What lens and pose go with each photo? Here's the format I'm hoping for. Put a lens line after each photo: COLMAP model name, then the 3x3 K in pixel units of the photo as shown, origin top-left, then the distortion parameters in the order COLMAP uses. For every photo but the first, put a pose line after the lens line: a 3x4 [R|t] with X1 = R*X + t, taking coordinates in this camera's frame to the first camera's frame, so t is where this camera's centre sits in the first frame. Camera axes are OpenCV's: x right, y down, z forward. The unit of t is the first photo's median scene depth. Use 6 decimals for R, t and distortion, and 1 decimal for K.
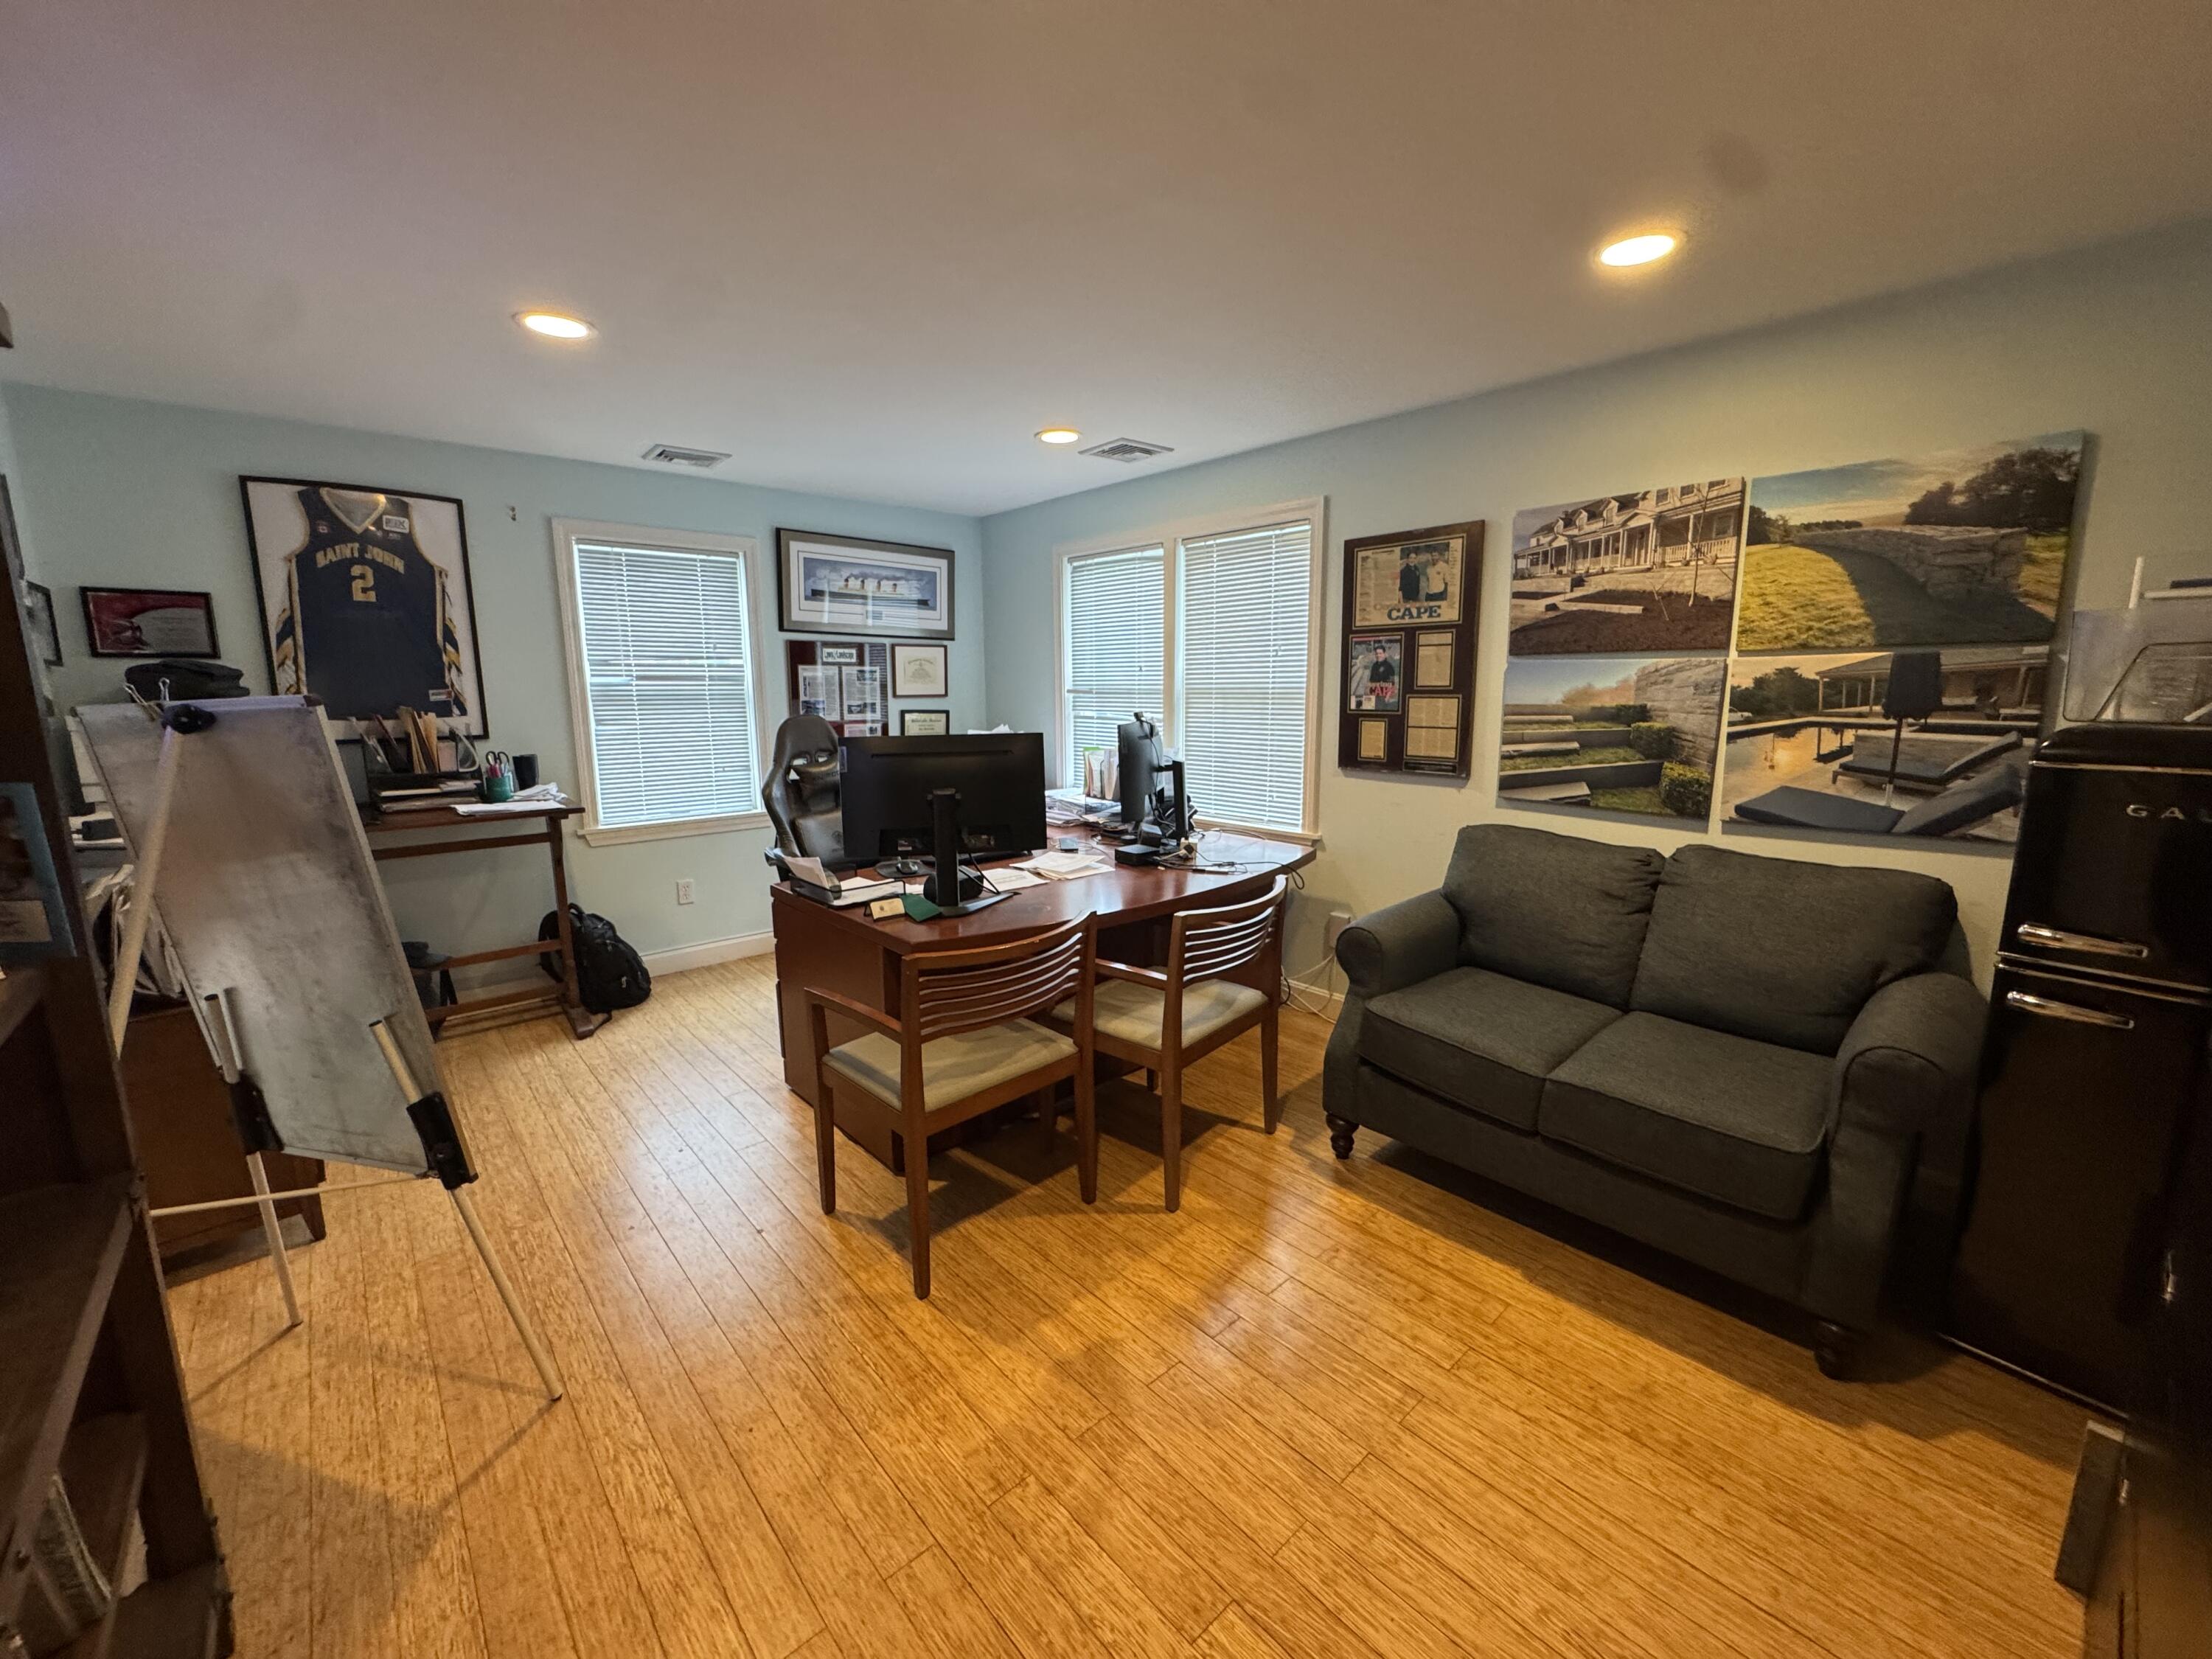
lens RADIAL K [[887.8, 0, 1105.8], [0, 887.8, 826.1], [0, 0, 1]] dist [-0.002273, -0.000073]
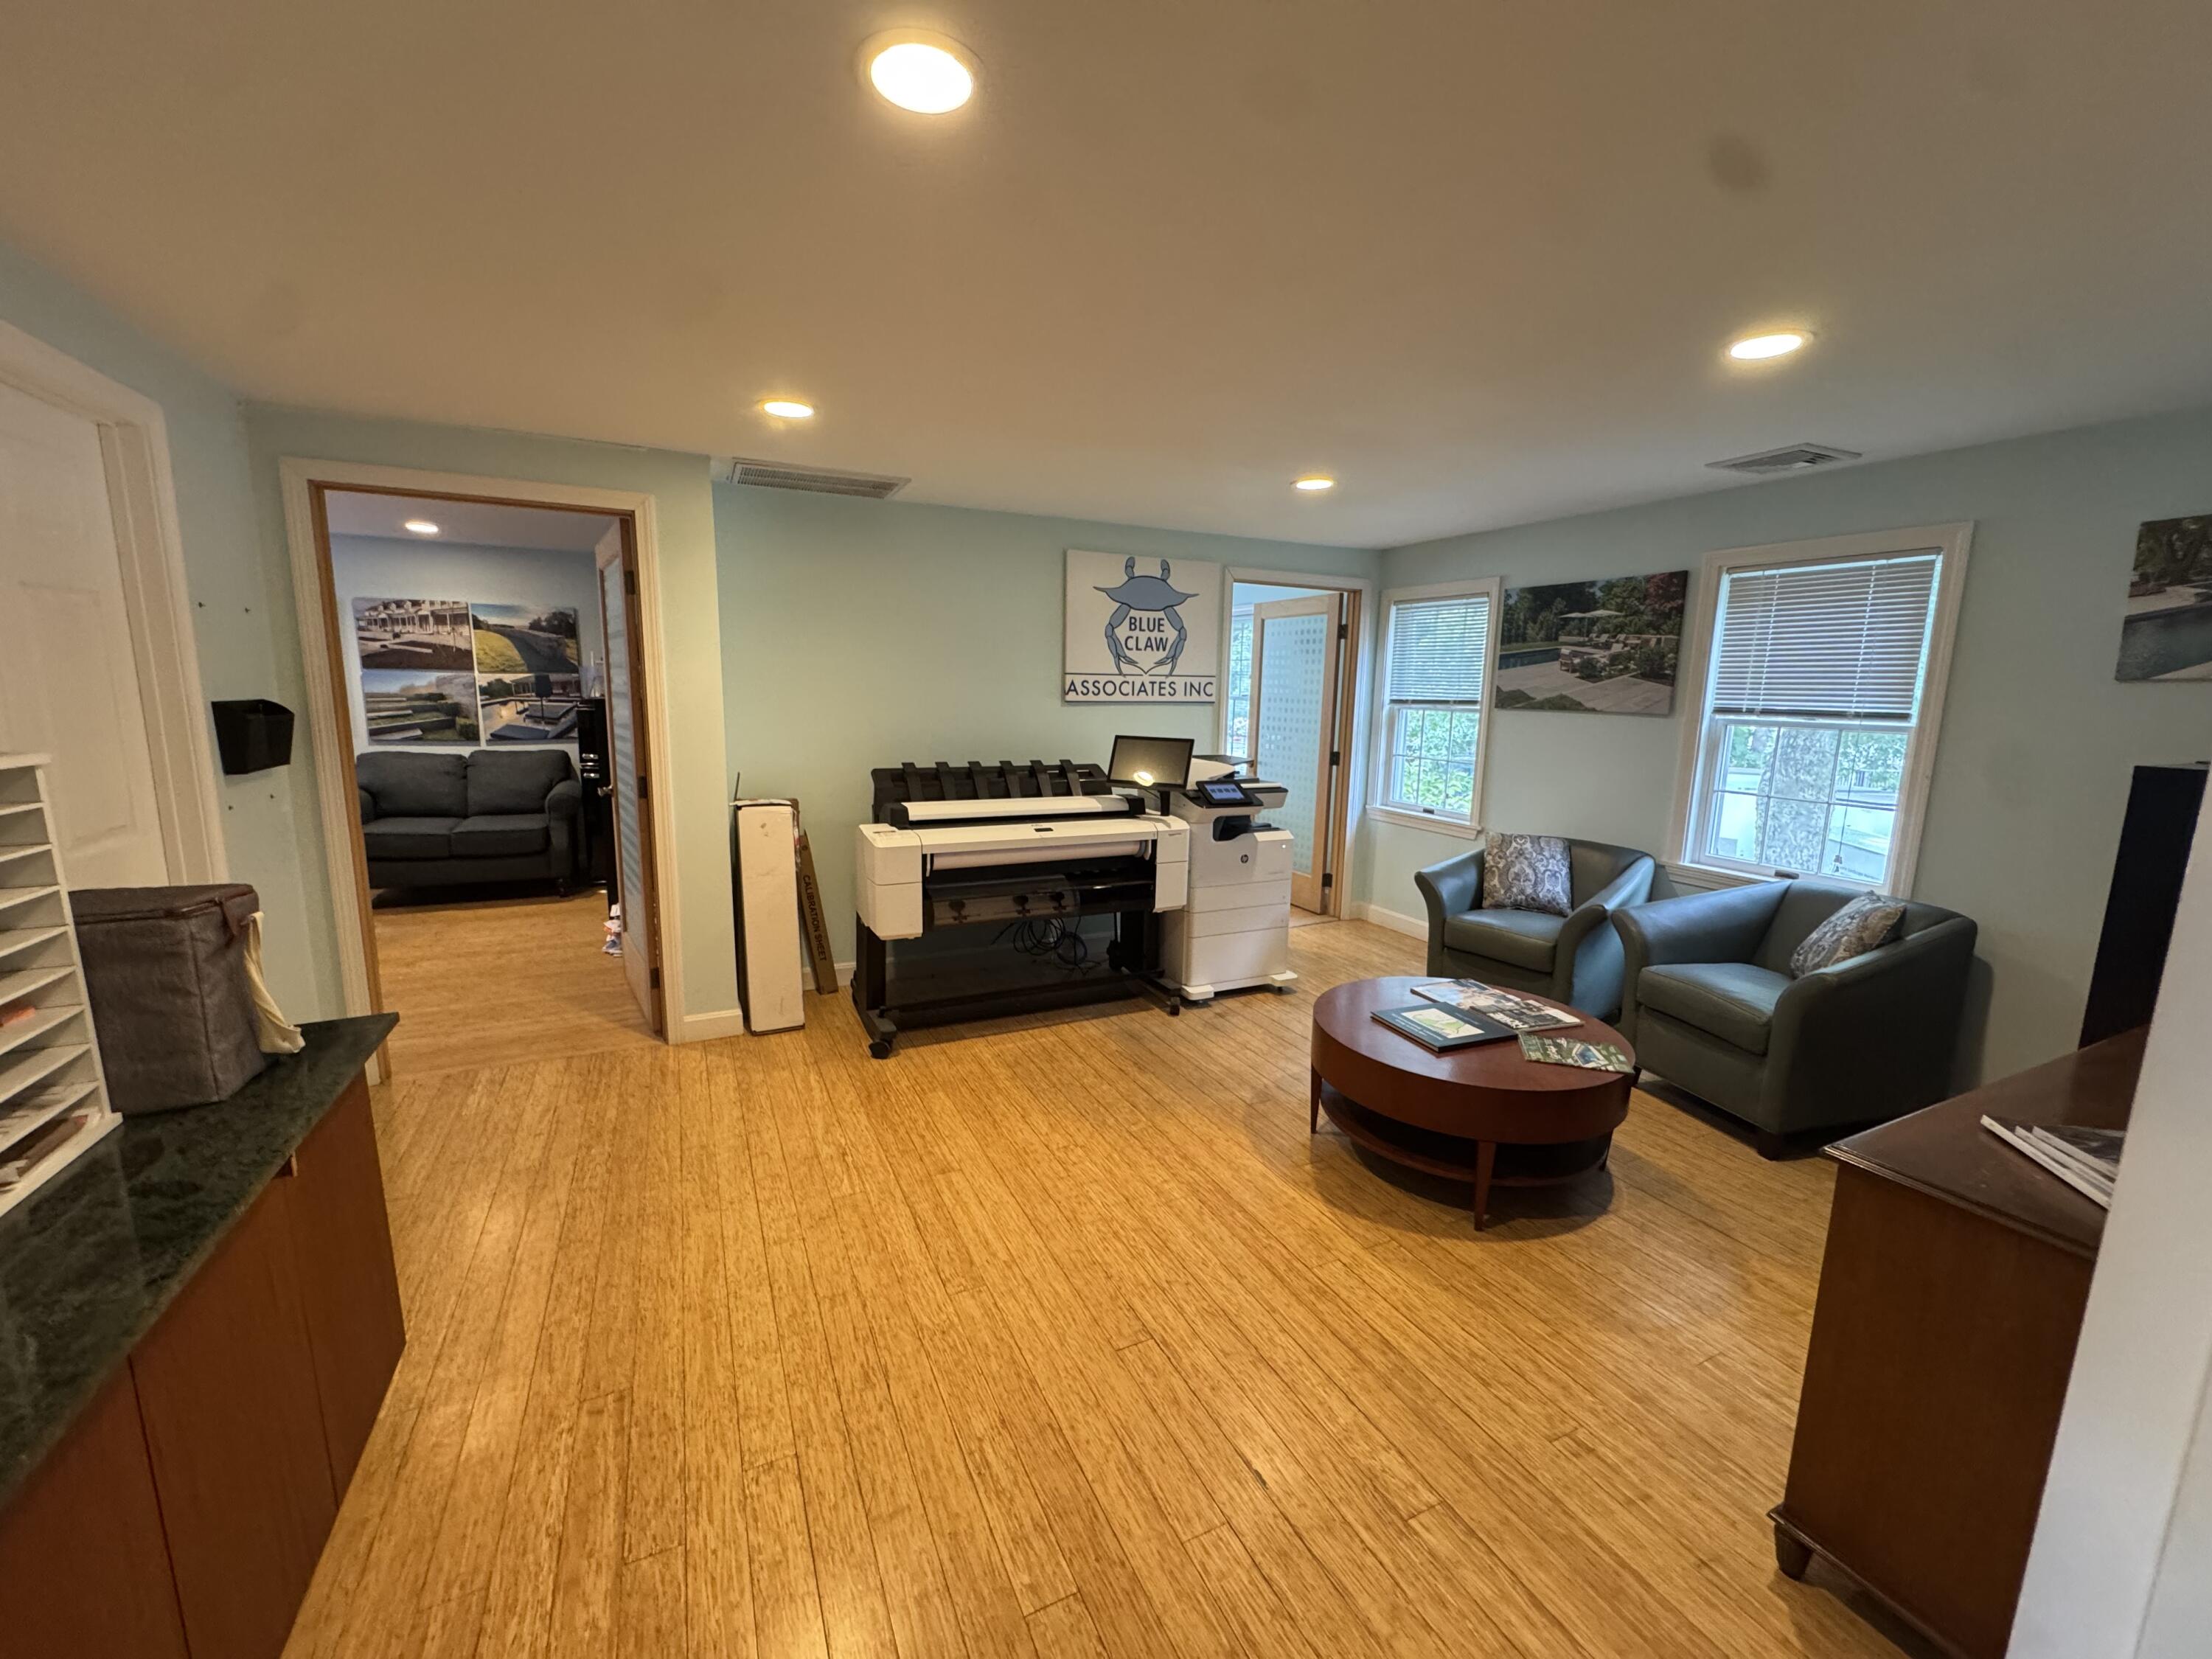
lens RADIAL K [[887.8, 0, 1106.0], [0, 887.8, 834.8], [0, 0, 1]] dist [-0.002273, -0.000073]
pose [[0.276104, -0.143499, 0.950355, -1.198575], [0.134084, 0.984873, 0.109756, 0.211931], [-0.951729, 0.097124, 0.291168, -1.320791]]
